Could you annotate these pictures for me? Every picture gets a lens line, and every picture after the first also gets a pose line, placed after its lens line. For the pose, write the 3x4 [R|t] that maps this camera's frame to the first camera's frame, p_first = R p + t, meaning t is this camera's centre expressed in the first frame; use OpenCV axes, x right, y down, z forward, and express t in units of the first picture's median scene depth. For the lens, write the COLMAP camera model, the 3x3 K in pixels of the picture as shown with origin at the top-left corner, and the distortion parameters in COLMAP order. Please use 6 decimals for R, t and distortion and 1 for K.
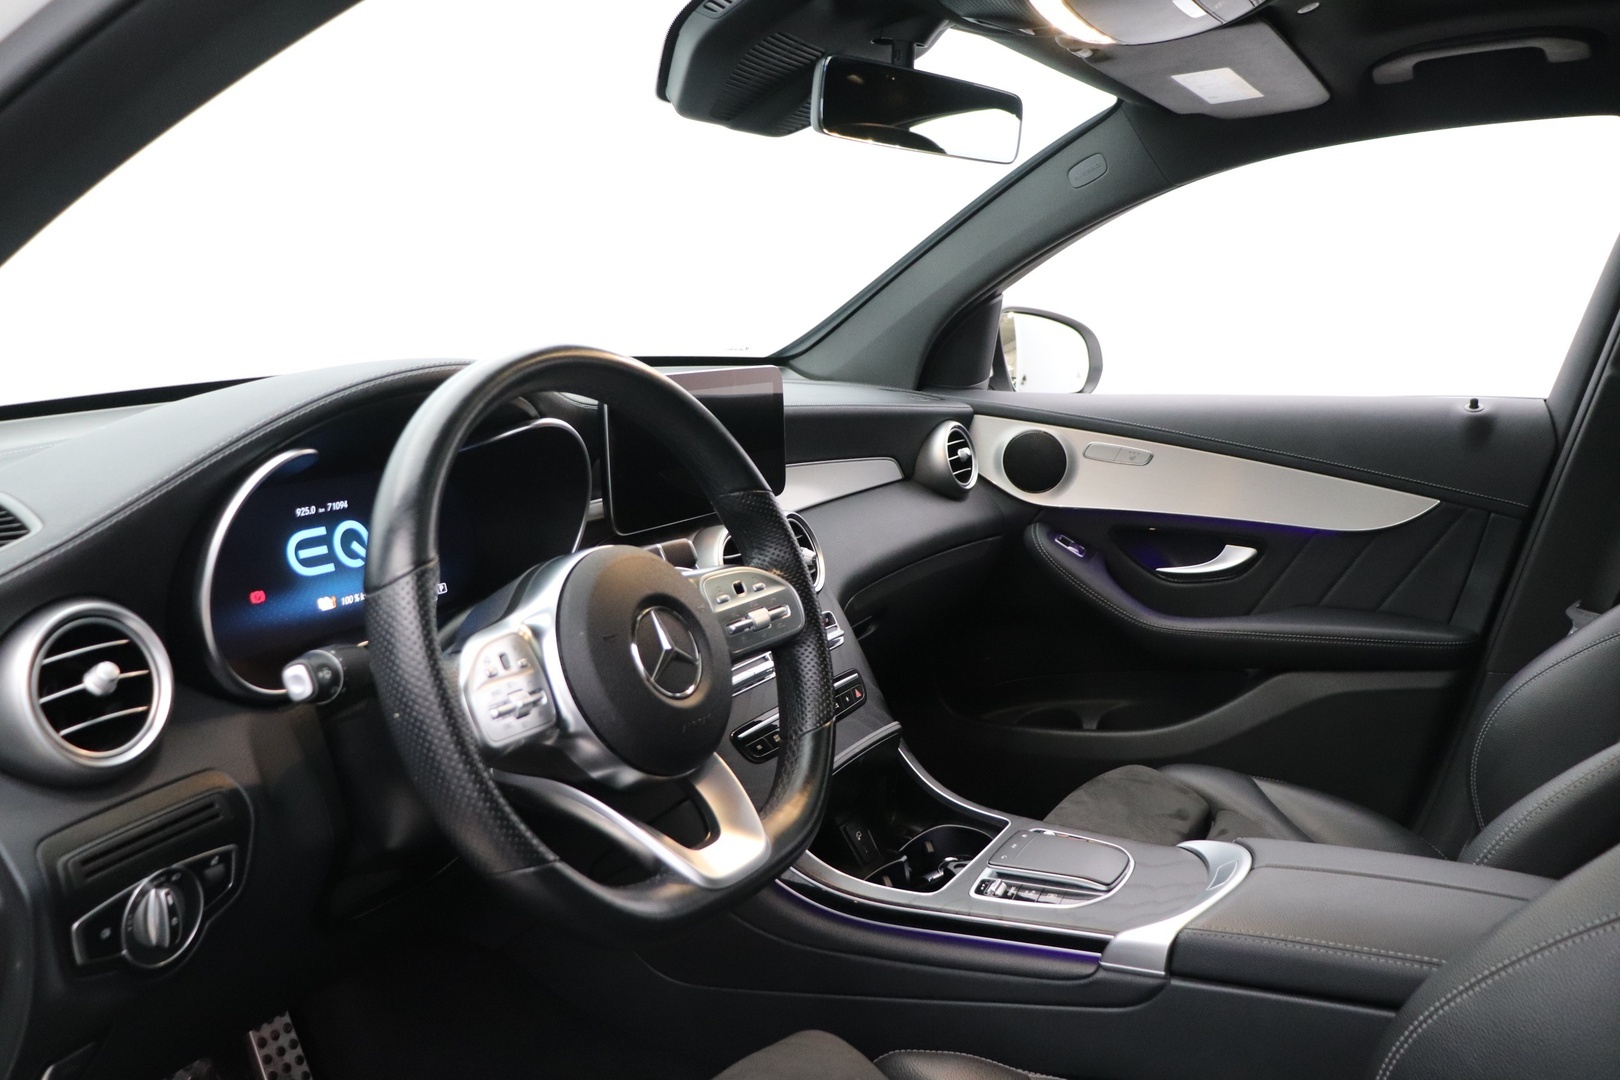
lens RADIAL K [[1341.9, 0, 813.3], [0, 1341.9, 563.7], [0, 0, 1]] dist [-0.162714, 0.154758]
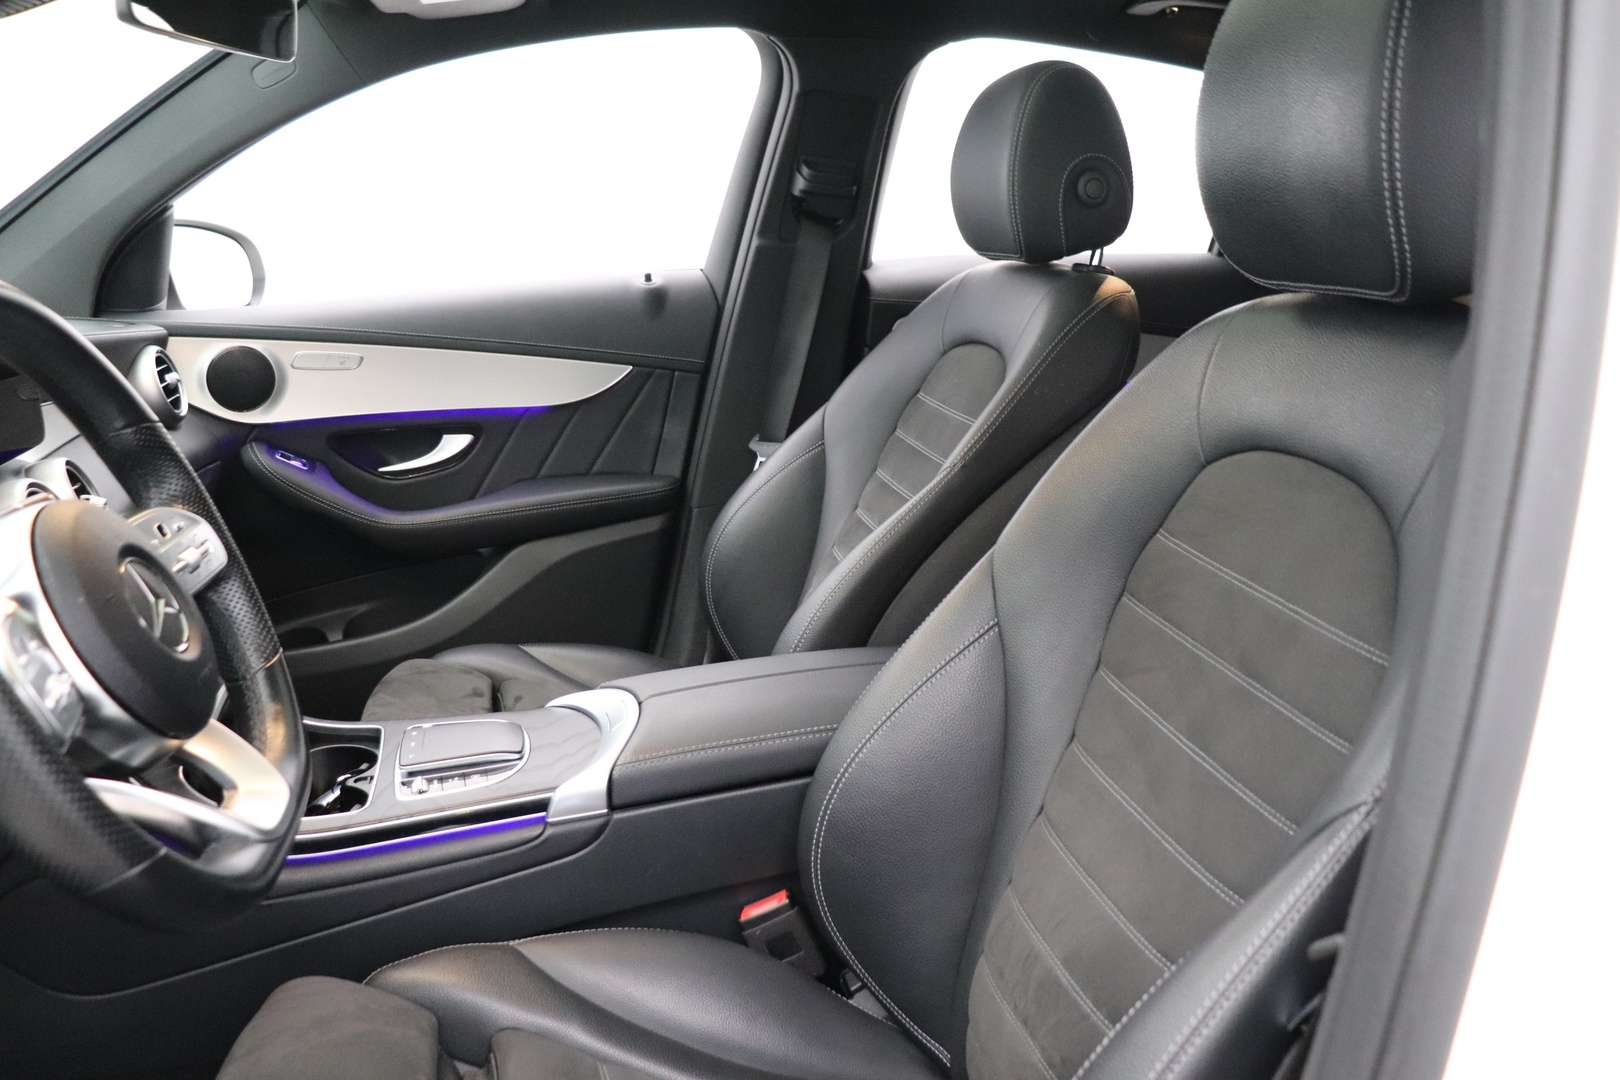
lens RADIAL K [[1338.2, 0, 810.0], [0, 1338.2, 540.0], [0, 0, 1]] dist [-0.200547, 0.204204]
pose [[0.749222, -0.184064, 0.636228, -0.150818], [0.150202, 0.982799, 0.107452, -0.001303], [-0.645063, 0.015057, 0.763981, 0.026717]]
